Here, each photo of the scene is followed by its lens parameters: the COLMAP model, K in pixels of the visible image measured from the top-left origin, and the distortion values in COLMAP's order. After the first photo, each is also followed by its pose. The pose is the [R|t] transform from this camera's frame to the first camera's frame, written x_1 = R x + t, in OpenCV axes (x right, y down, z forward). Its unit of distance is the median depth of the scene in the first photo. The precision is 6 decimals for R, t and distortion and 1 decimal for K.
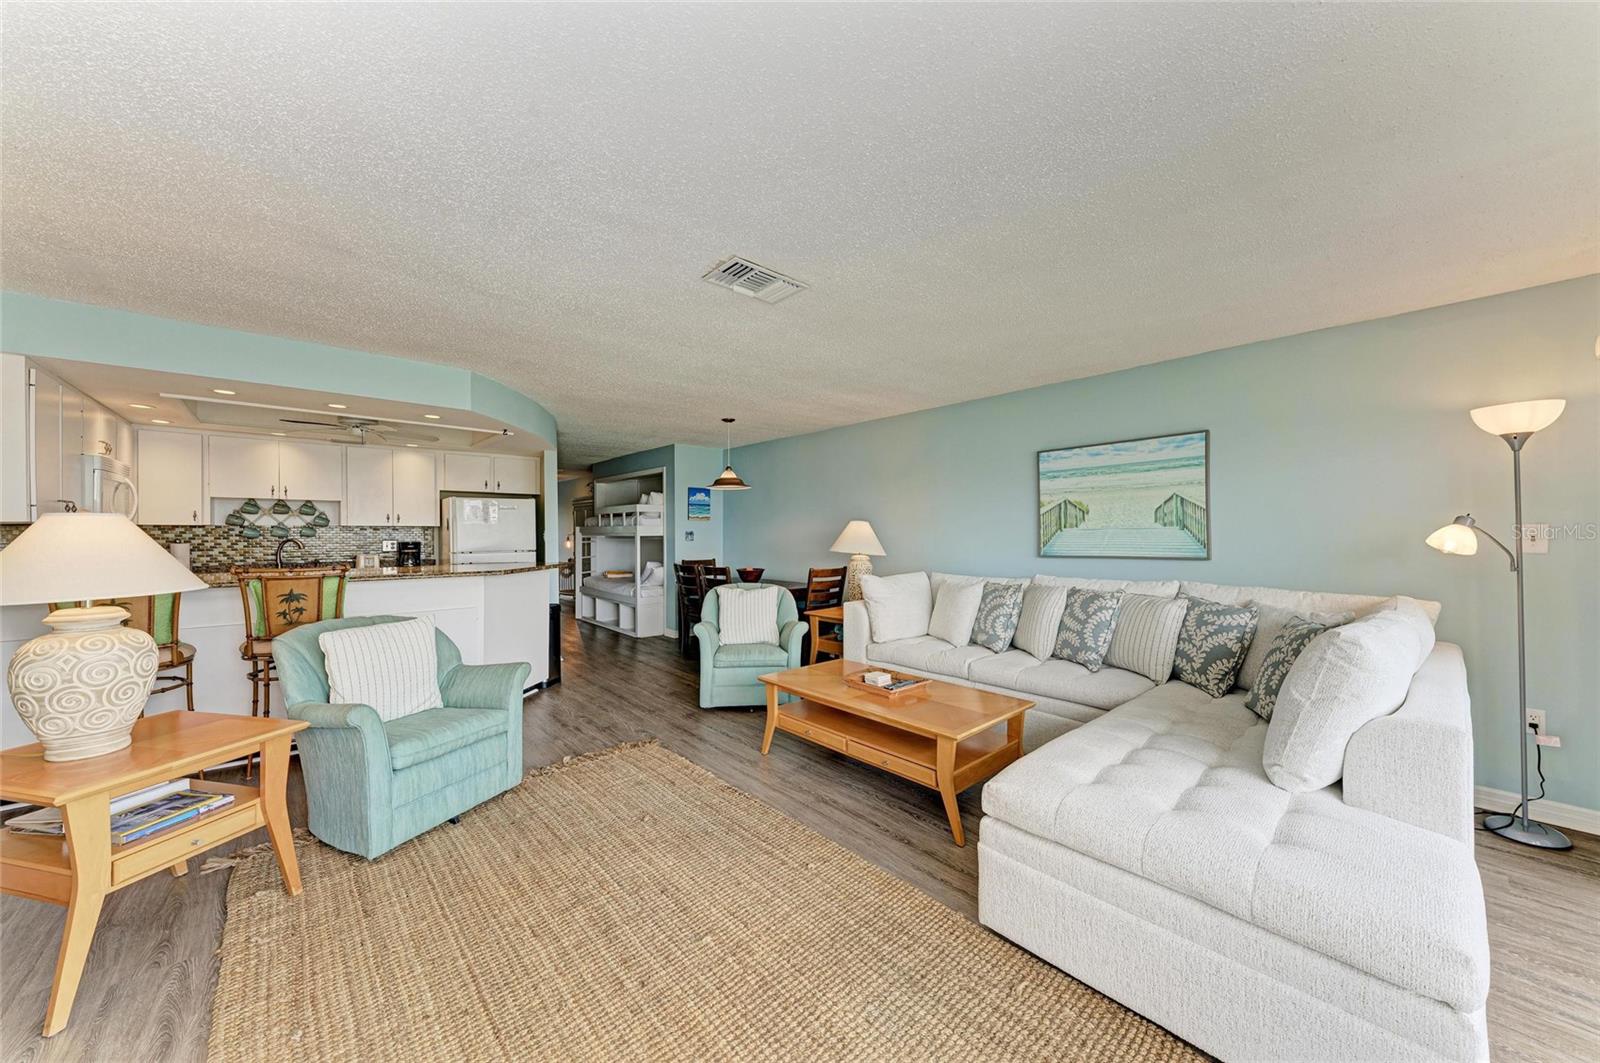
lens RADIAL K [[567.3, 0, 796.4], [0, 567.3, 531.8], [0, 0, 1]] dist [-0.000217, 0.000034]
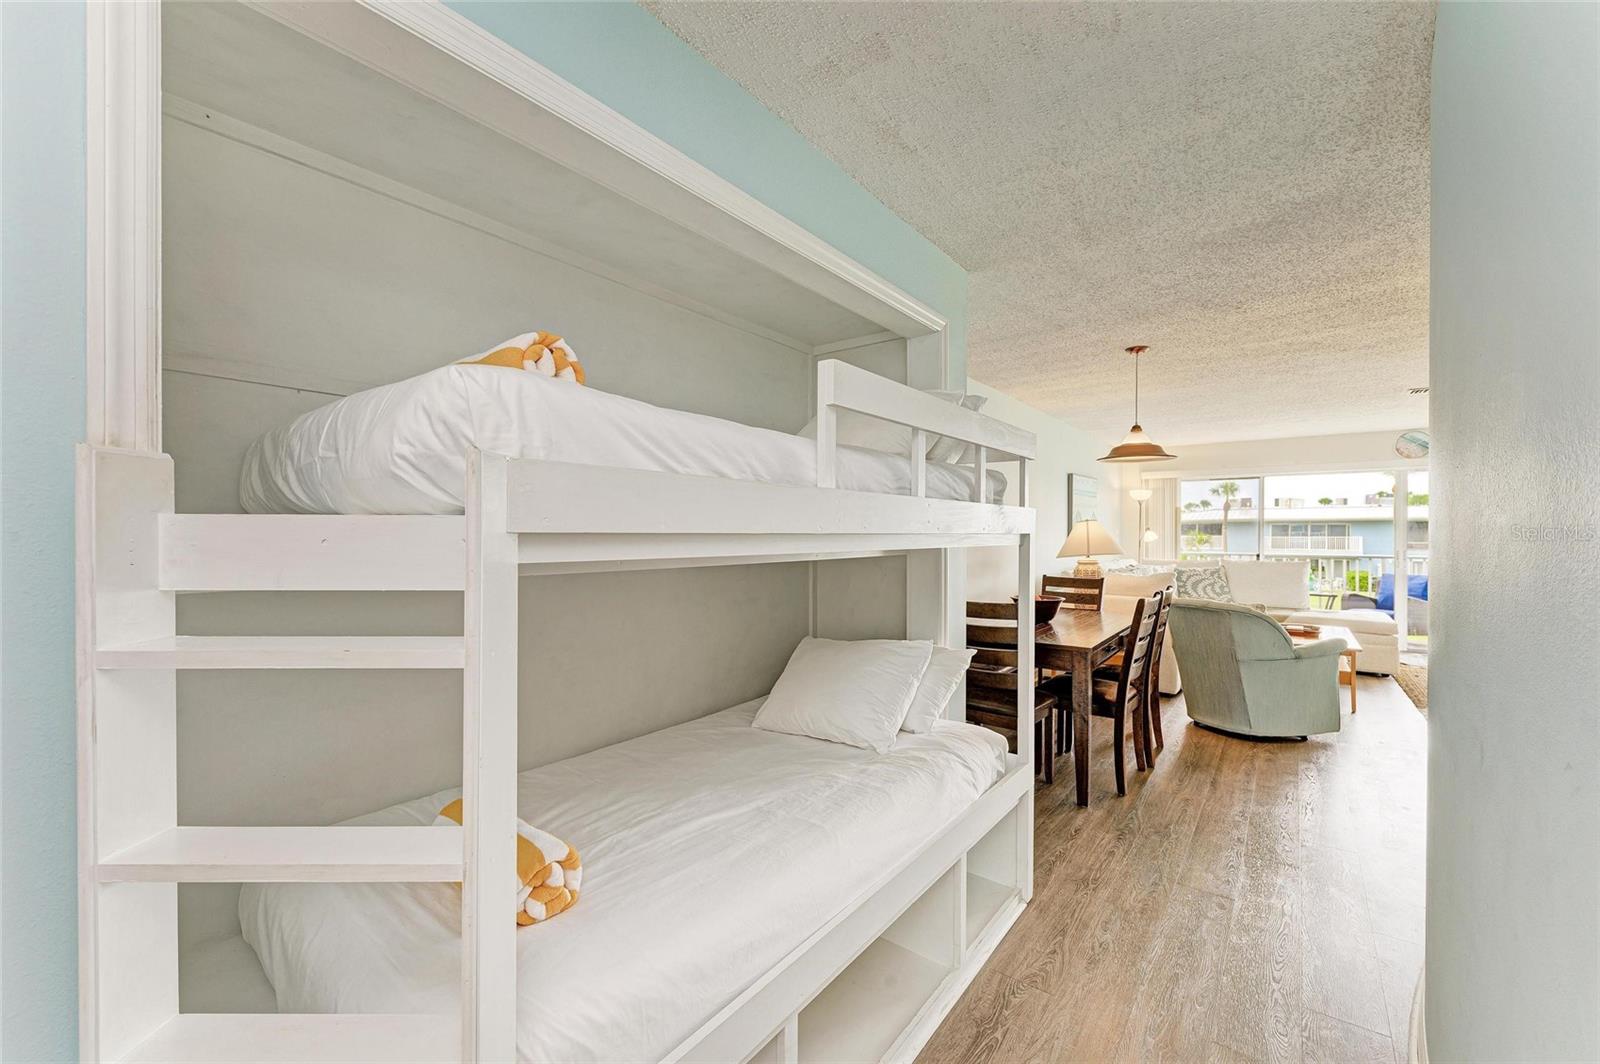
lens RADIAL K [[652.9, 0, 793.9], [0, 652.9, 530.2], [0, 0, 1]] dist [0.001849, -0.000211]
pose [[-0.196899, 0.001843, 0.980422, -1.186485], [-0.002745, 0.999993, -0.002431, -0.001373], [-0.980420, -0.003169, -0.196893, 2.397560]]
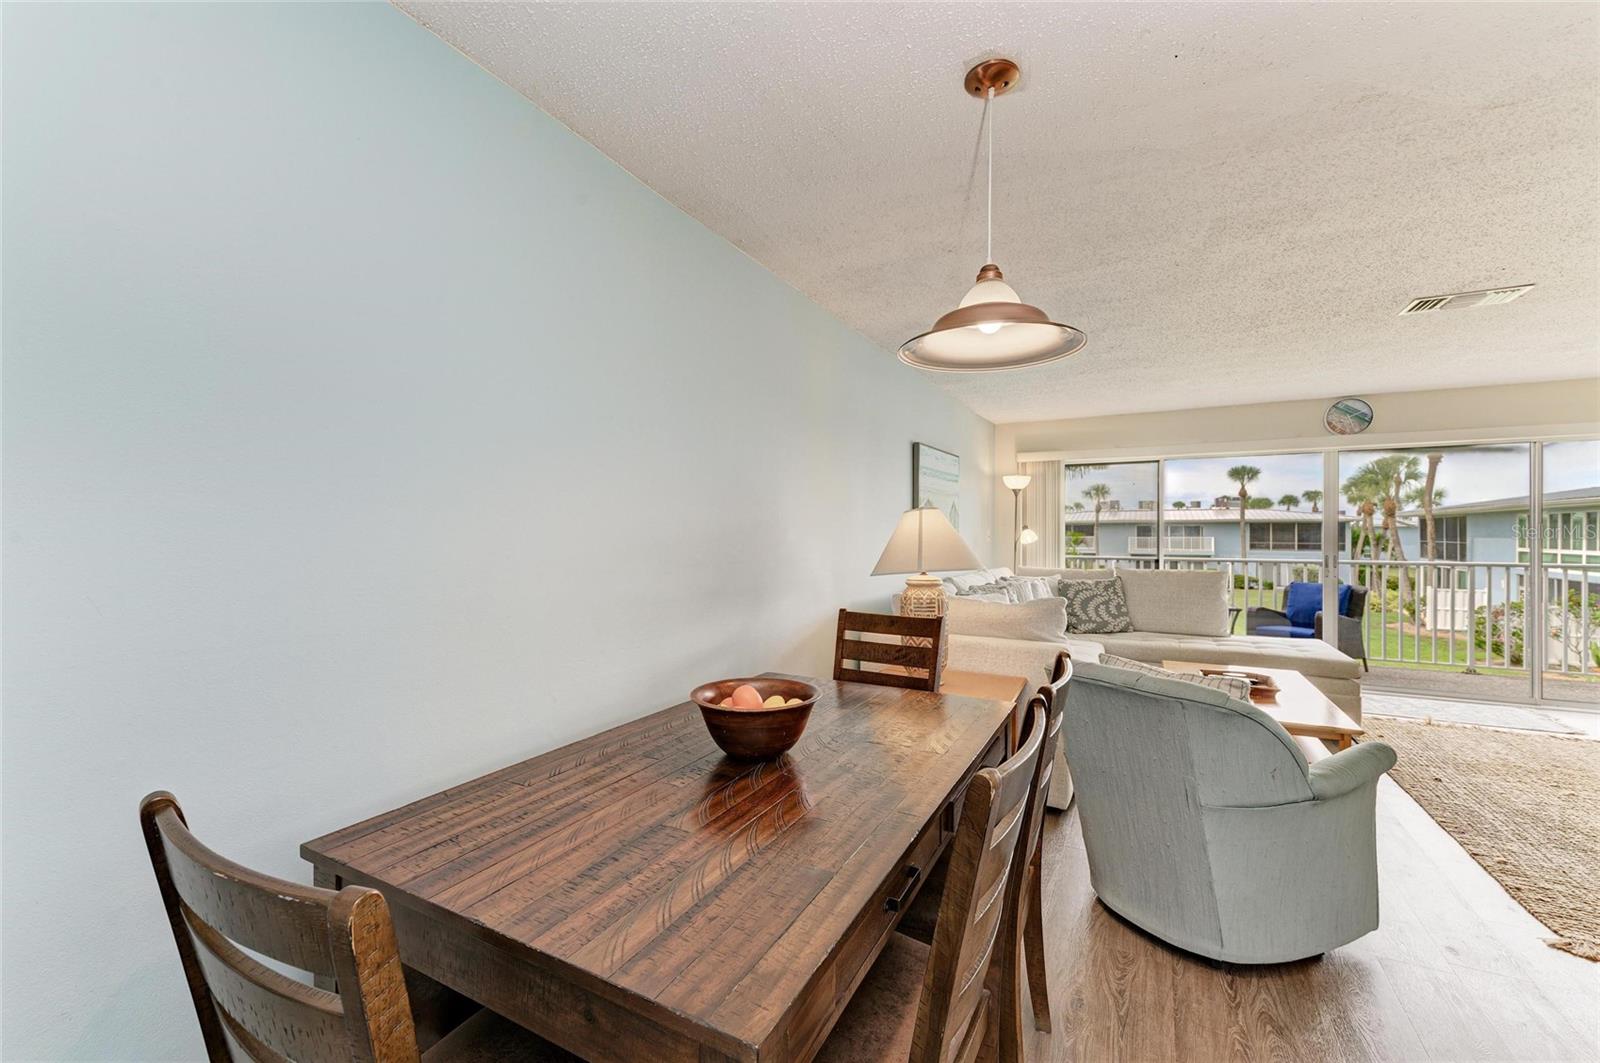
lens RADIAL K [[652.9, 0, 799.4], [0, 652.9, 533.0], [0, 0, 1]] dist [0.001849, -0.000211]
pose [[-0.350197, -0.000896, 0.936676, -0.585110], [-0.002776, 0.999996, -0.000081, 0.001865], [-0.936672, -0.002628, -0.350198, 1.886444]]
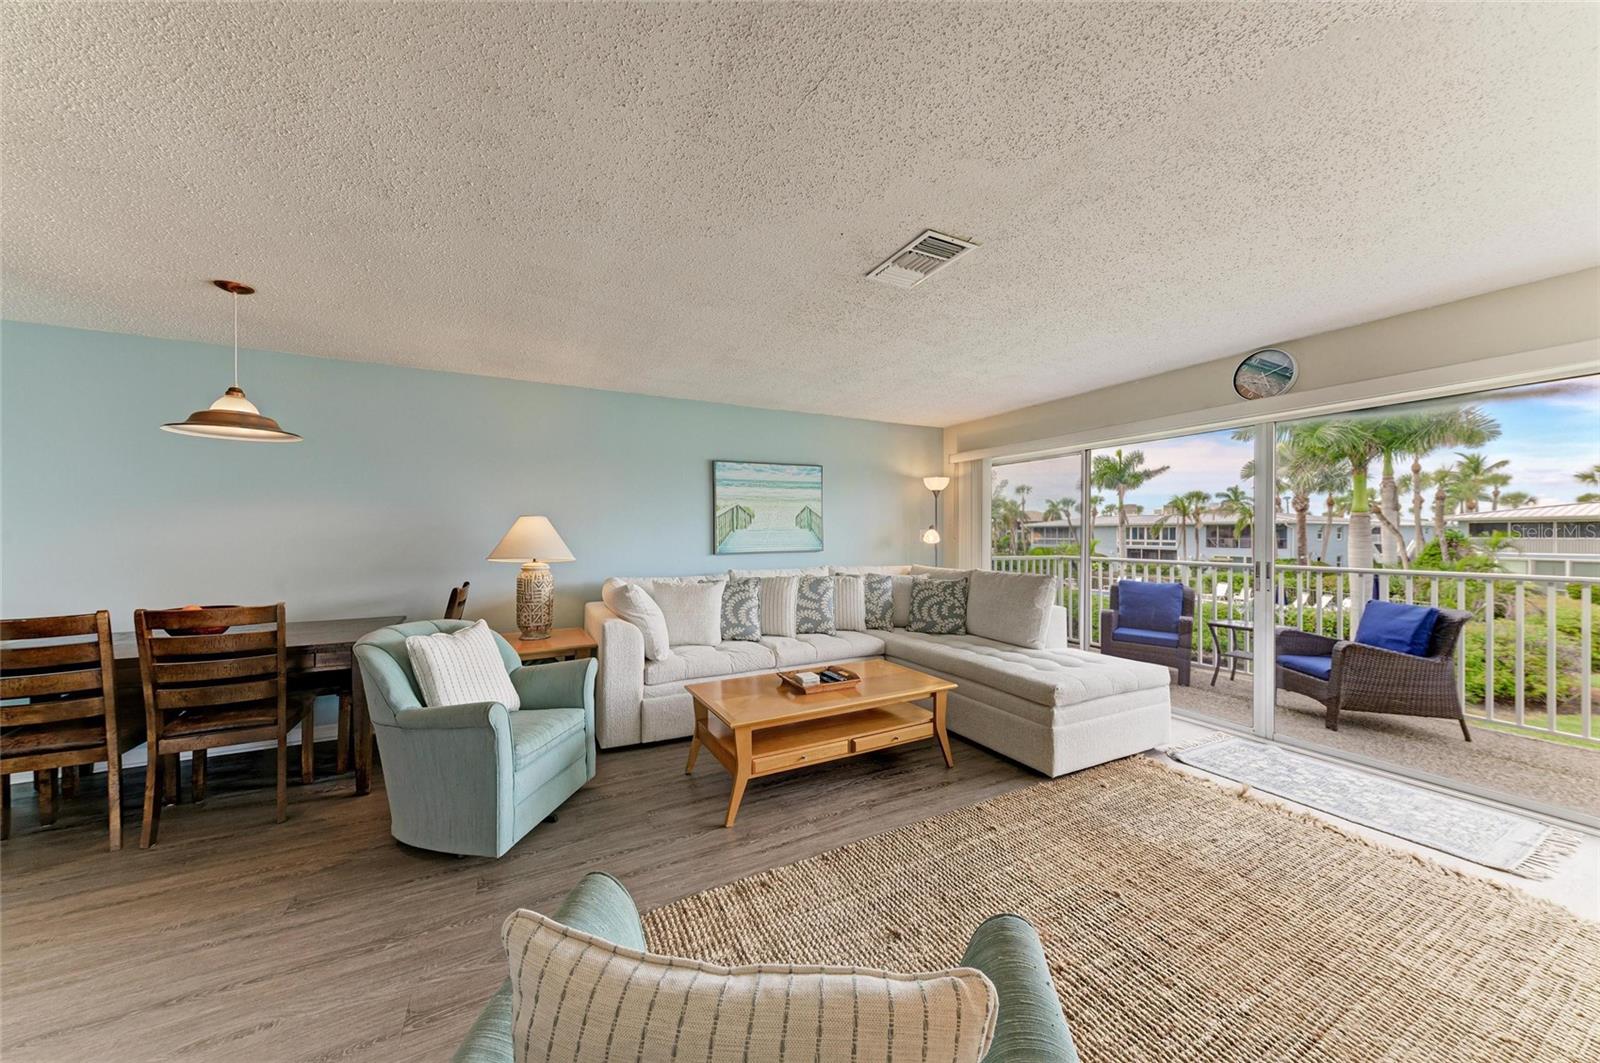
lens RADIAL K [[553.8, 0, 796.3], [0, 553.8, 534.8], [0, 0, 1]] dist [0.008332, 0.000033]
pose [[0.233508, -0.000126, 0.972355, -0.728977], [-0.002473, 0.999997, 0.000724, 0.004685], [-0.972352, -0.002574, 0.233507, 0.718821]]
